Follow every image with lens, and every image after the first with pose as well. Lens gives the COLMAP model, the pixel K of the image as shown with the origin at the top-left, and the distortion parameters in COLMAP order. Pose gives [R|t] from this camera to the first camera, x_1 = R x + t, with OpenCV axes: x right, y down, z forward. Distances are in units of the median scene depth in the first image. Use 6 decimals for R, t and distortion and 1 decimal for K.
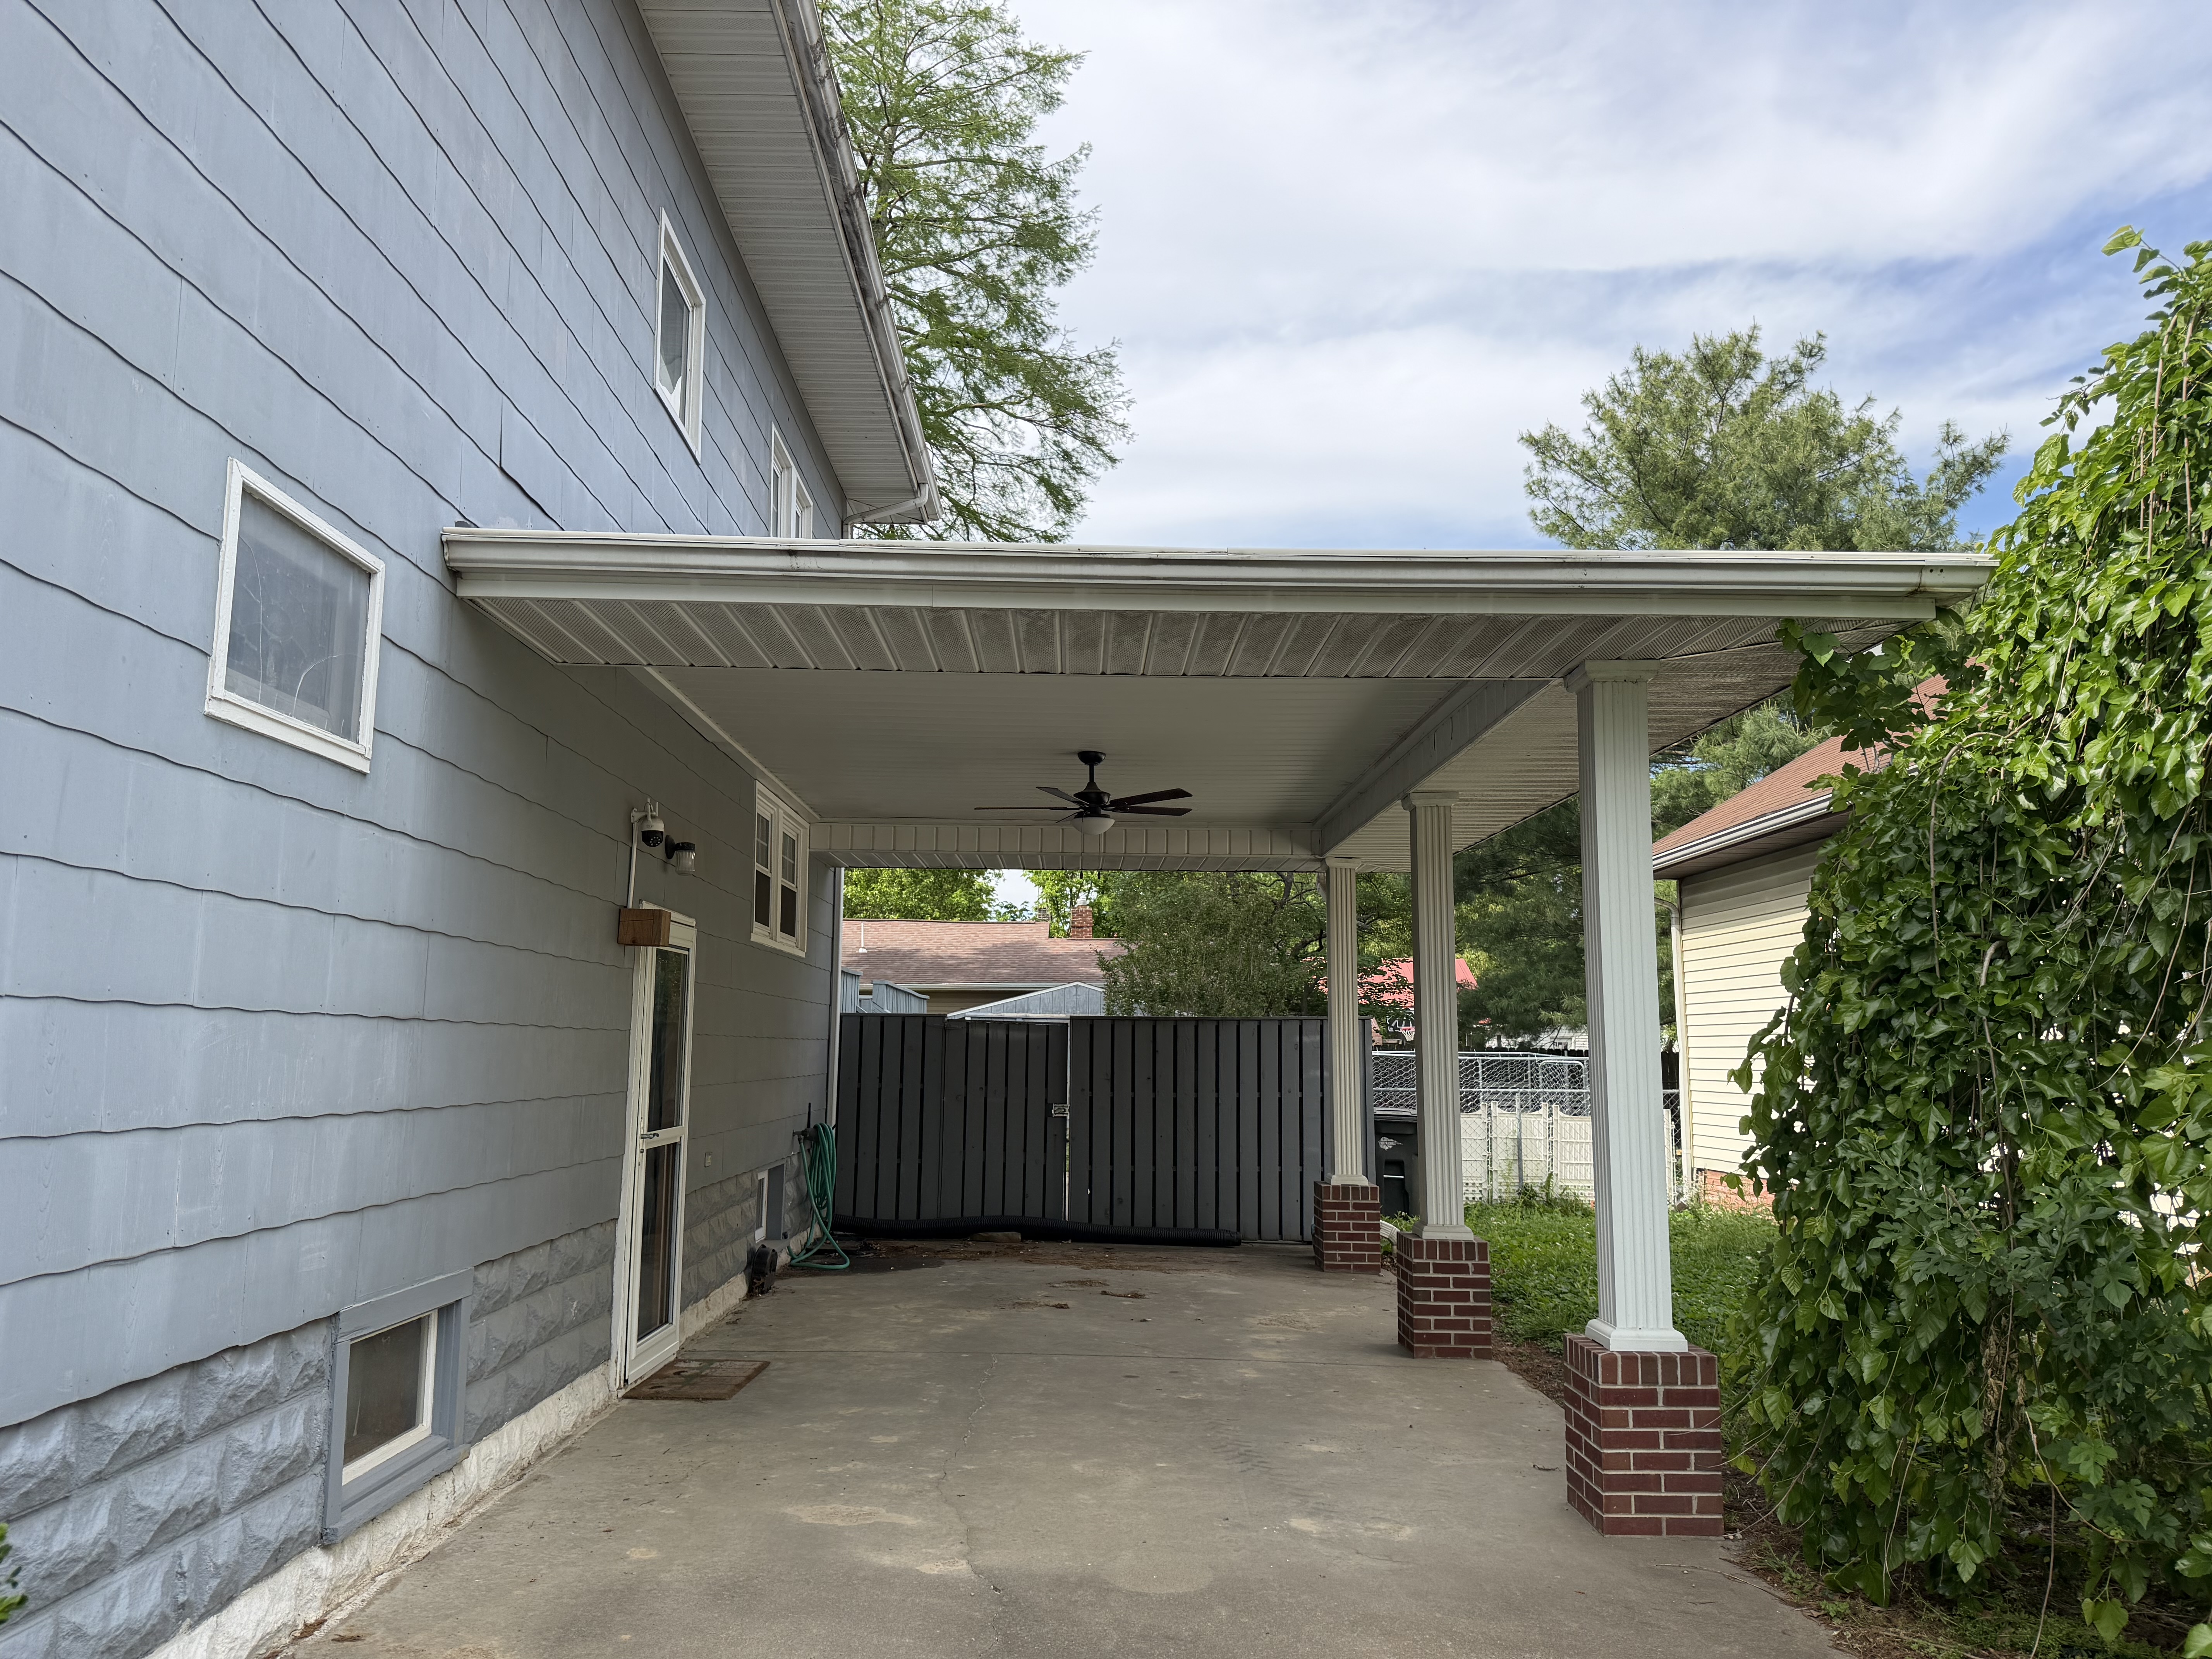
lens RADIAL K [[1557.5, 0, 1106.0], [0, 1557.5, 829.5], [0, 0, 1]] dist [0.087366, -0.121707]
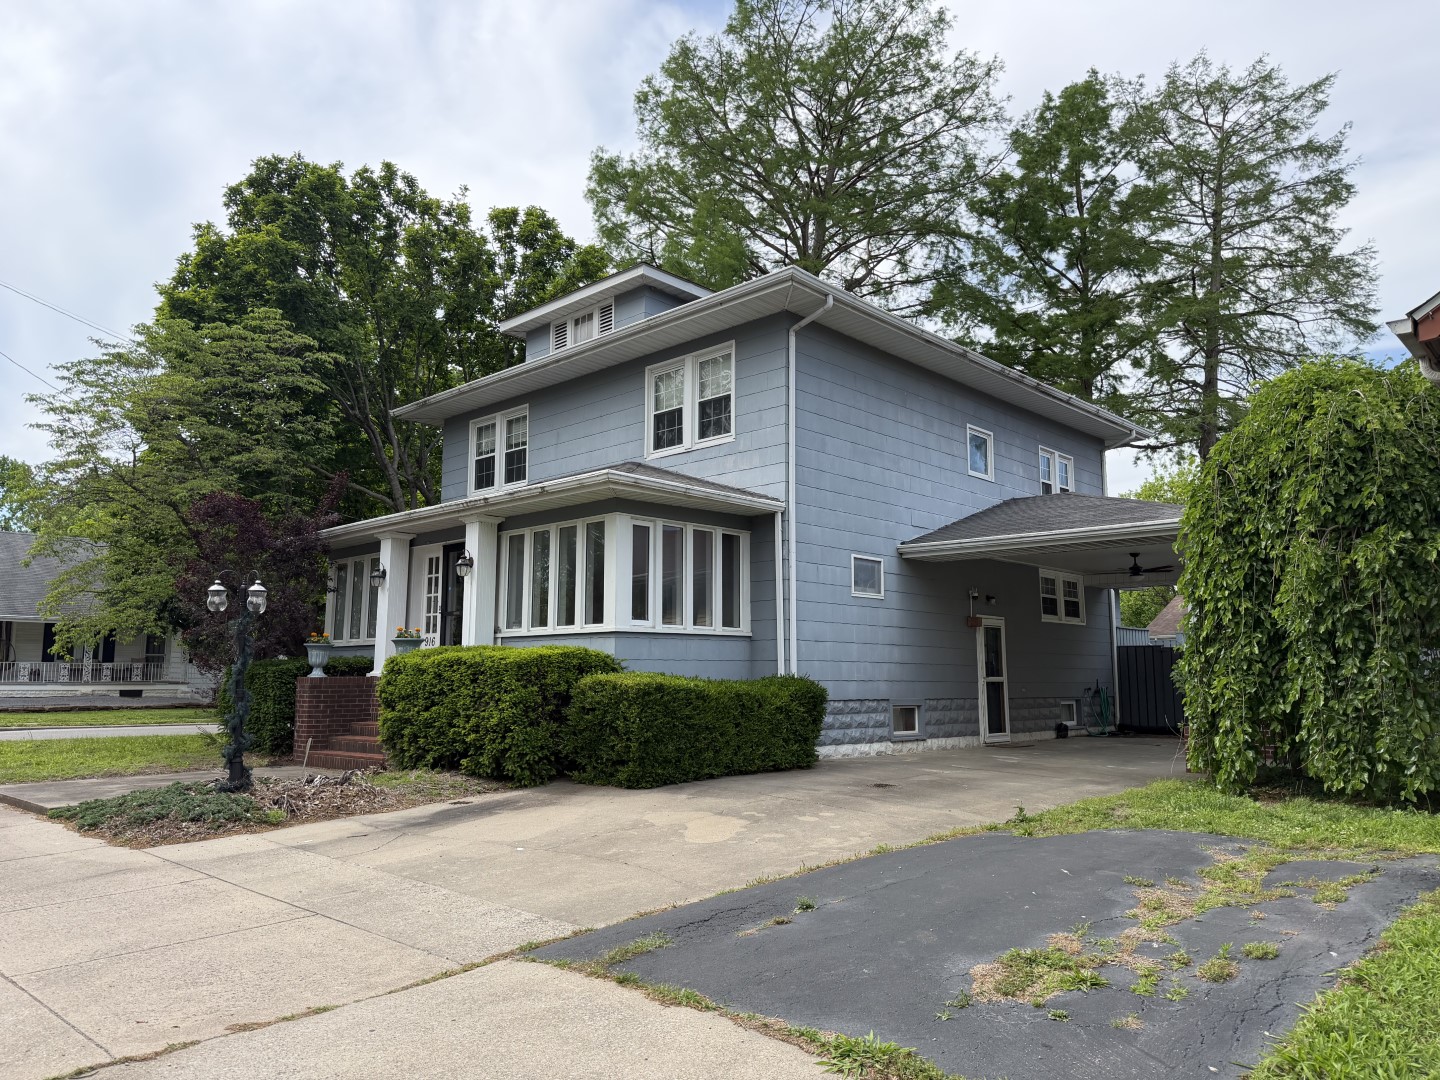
lens RADIAL K [[987.8, 0, 720.0], [0, 987.8, 540.0], [0, 0, 1]] dist [0.091013, 0.000057]
pose [[0.722982, -0.103288, -0.683102, 0.809855], [0.103524, 0.993794, -0.040698, -0.087617], [0.683067, -0.041294, 0.729188, -1.018092]]
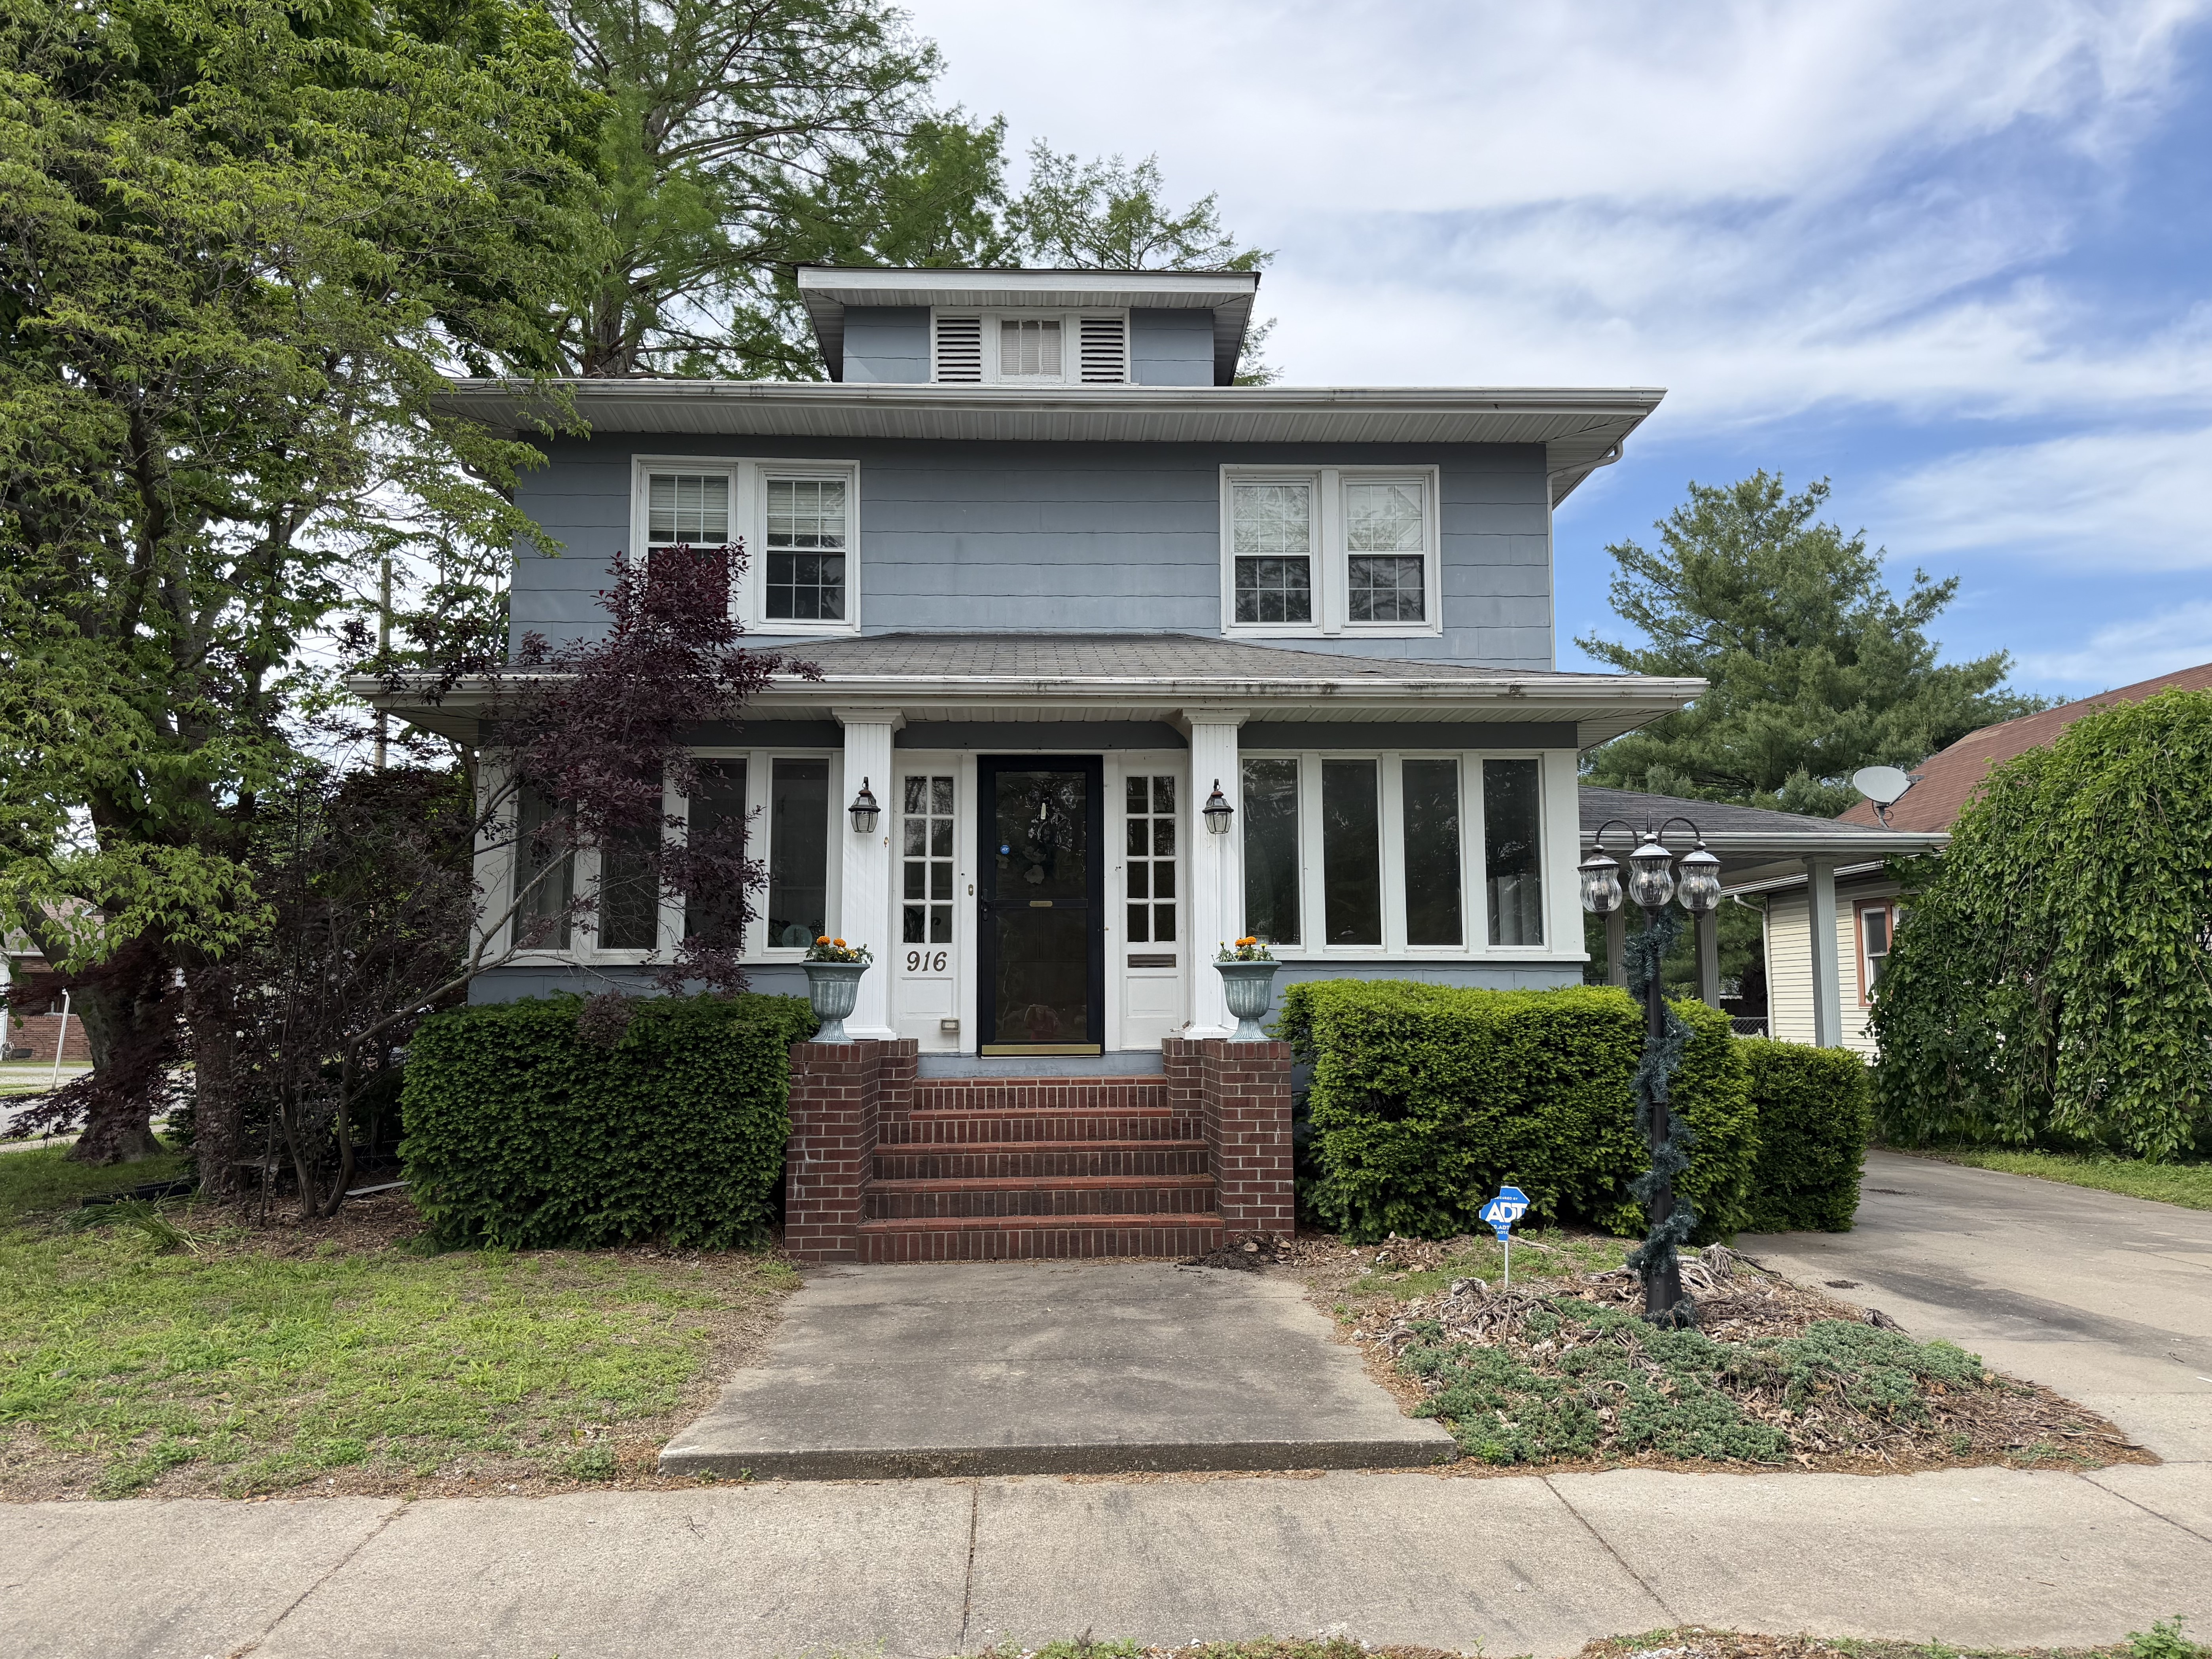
lens RADIAL K [[1557.5, 0, 1106.0], [0, 1557.5, 829.5], [0, 0, 1]] dist [0.087366, -0.121707]
pose [[0.999703, -0.008680, 0.022779, -0.771946], [0.008041, 0.999575, 0.028011, -0.180380], [-0.023012, -0.027820, 0.999348, -1.364831]]
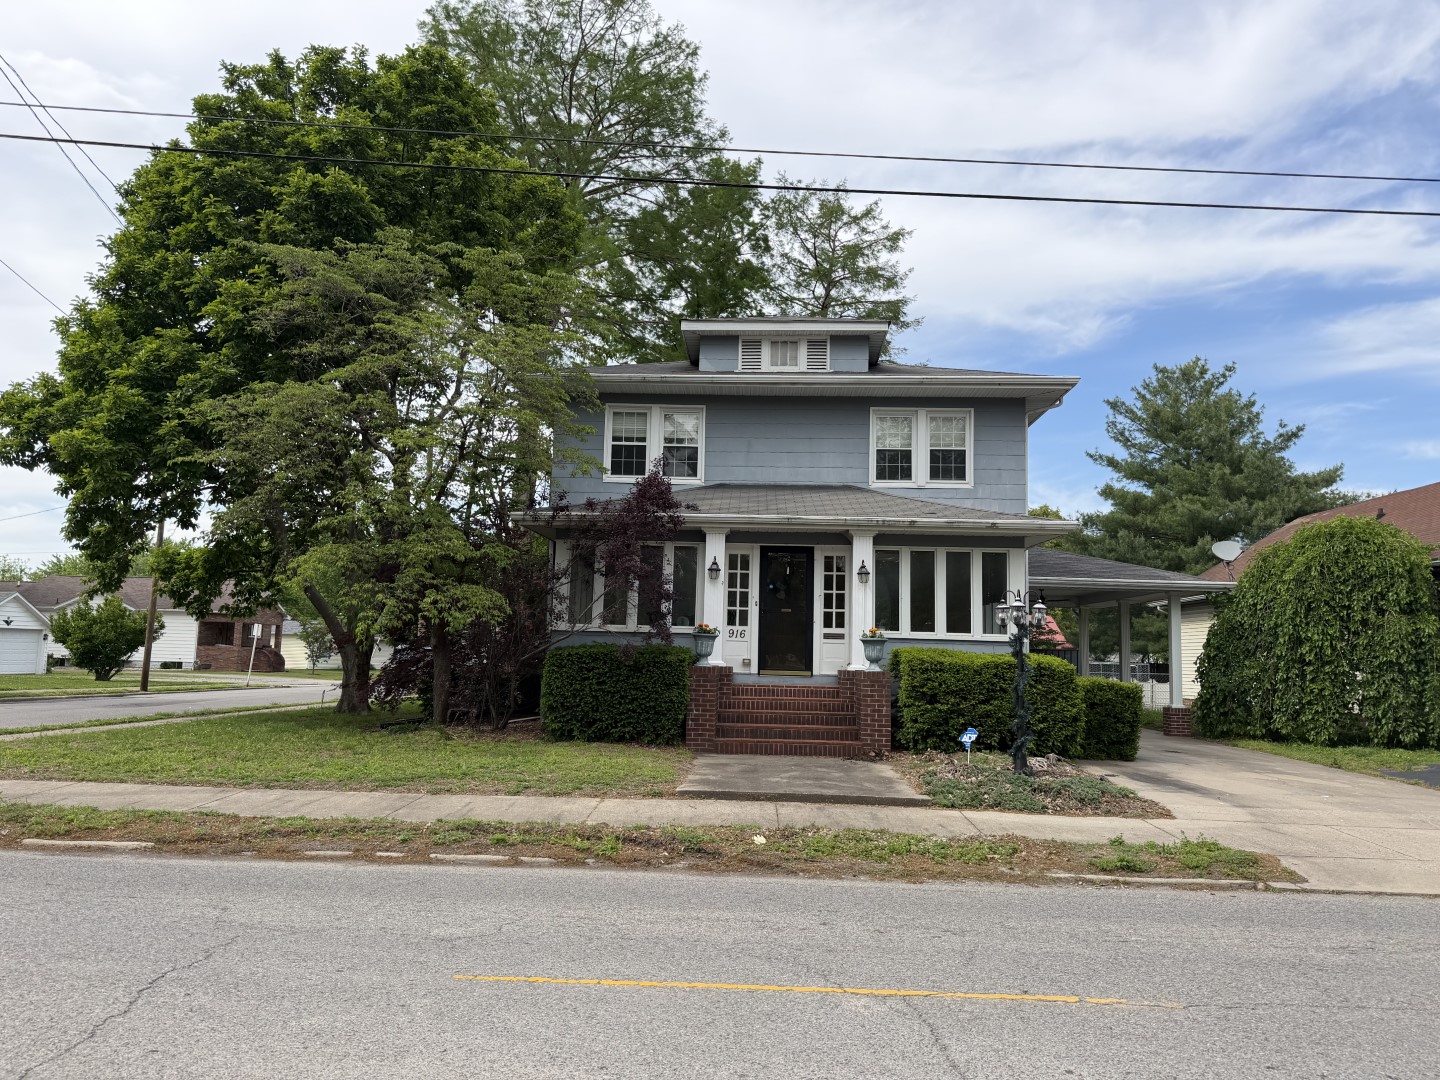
lens RADIAL K [[981.0, 0, 720.0], [0, 981.0, 540.0], [0, 0, 1]] dist [0.081861, -0.127313]
pose [[0.997902, 0.011227, -0.063763, -0.806716], [-0.009806, 0.999697, 0.022559, -0.262976], [0.063997, -0.021886, 0.997710, -1.990719]]
